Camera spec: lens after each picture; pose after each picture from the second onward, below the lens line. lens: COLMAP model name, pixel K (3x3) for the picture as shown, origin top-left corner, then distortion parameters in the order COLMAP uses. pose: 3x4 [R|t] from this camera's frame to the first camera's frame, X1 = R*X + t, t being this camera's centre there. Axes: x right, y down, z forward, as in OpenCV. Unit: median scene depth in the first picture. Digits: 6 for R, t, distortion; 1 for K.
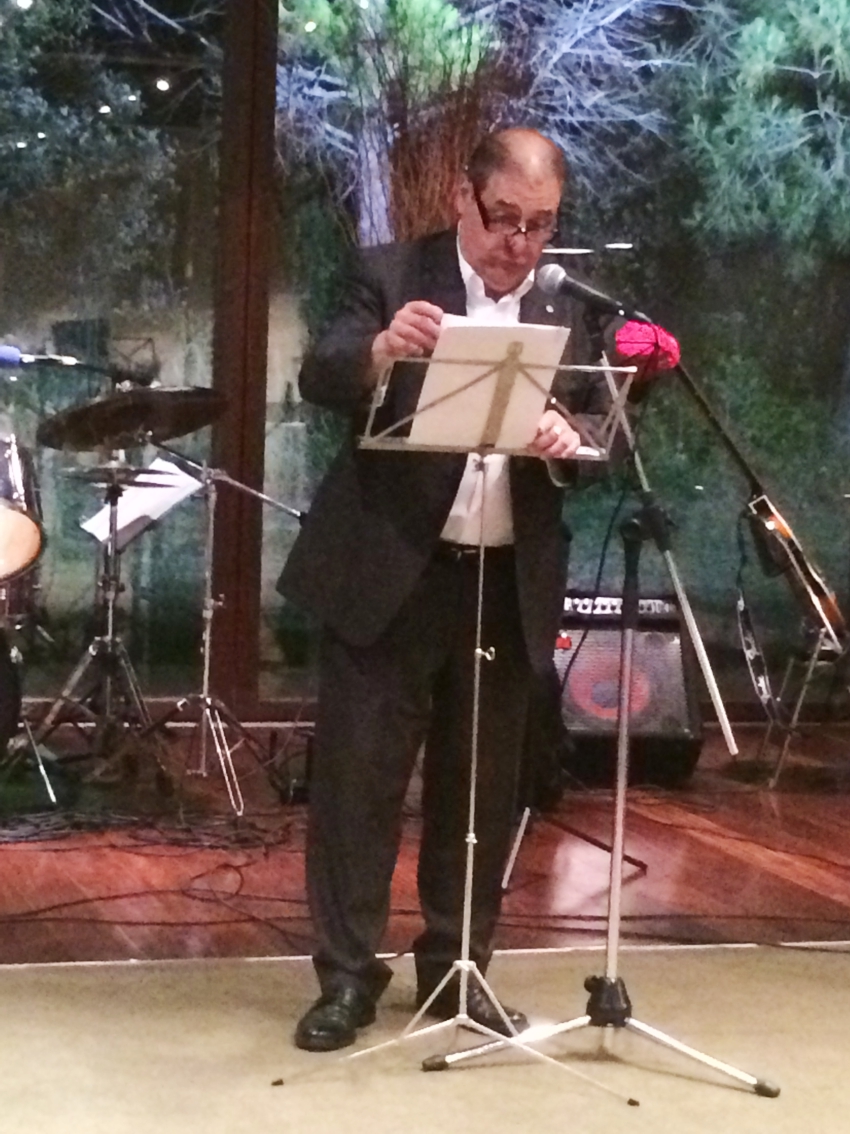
lens RADIAL K [[2842.6, 0, 424.6], [0, 2842.6, 567.0], [0, 0, 1]] dist [0.042686, 0.000000]
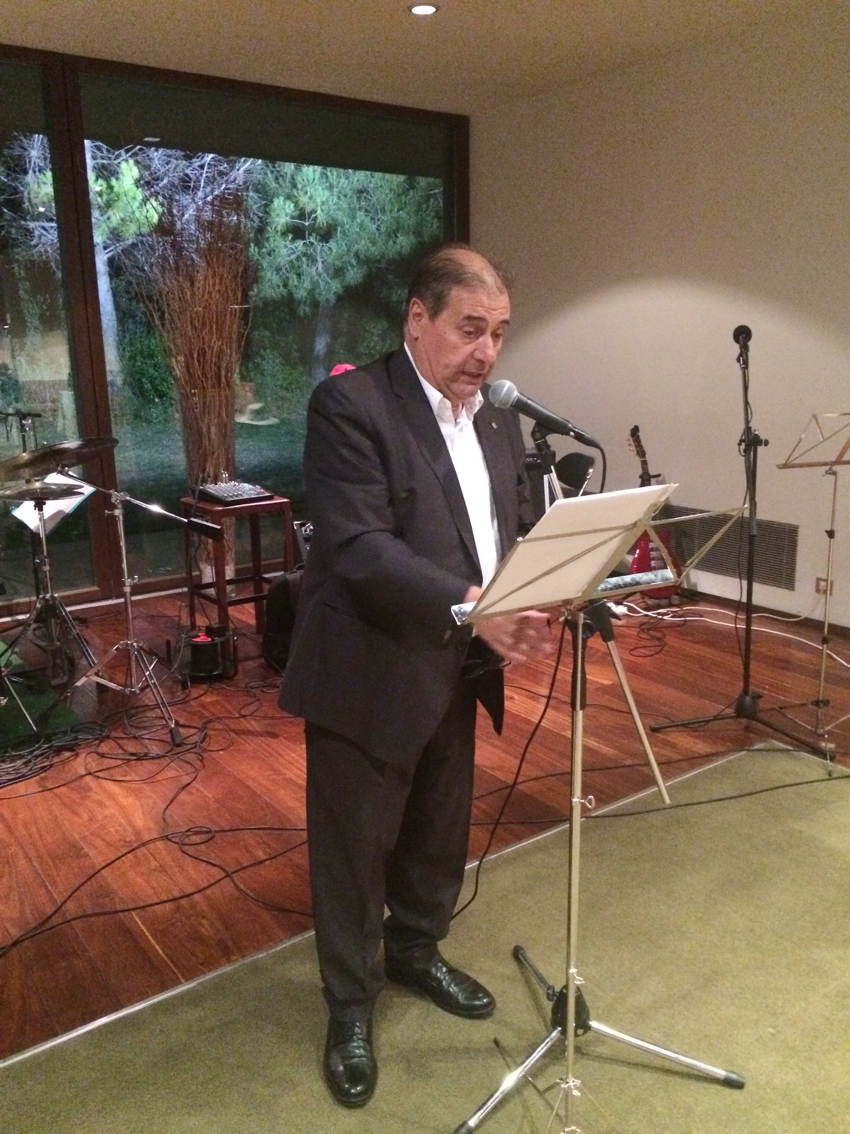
lens RADIAL K [[953.3, 0, 428.4], [0, 953.3, 566.3], [0, 0, 1]] dist [0.055331, -0.049137]
pose [[0.944308, -0.123009, 0.305206, -0.036550], [0.071087, 0.981859, 0.175781, -0.033712], [-0.321292, -0.144295, 0.935922, 0.221161]]
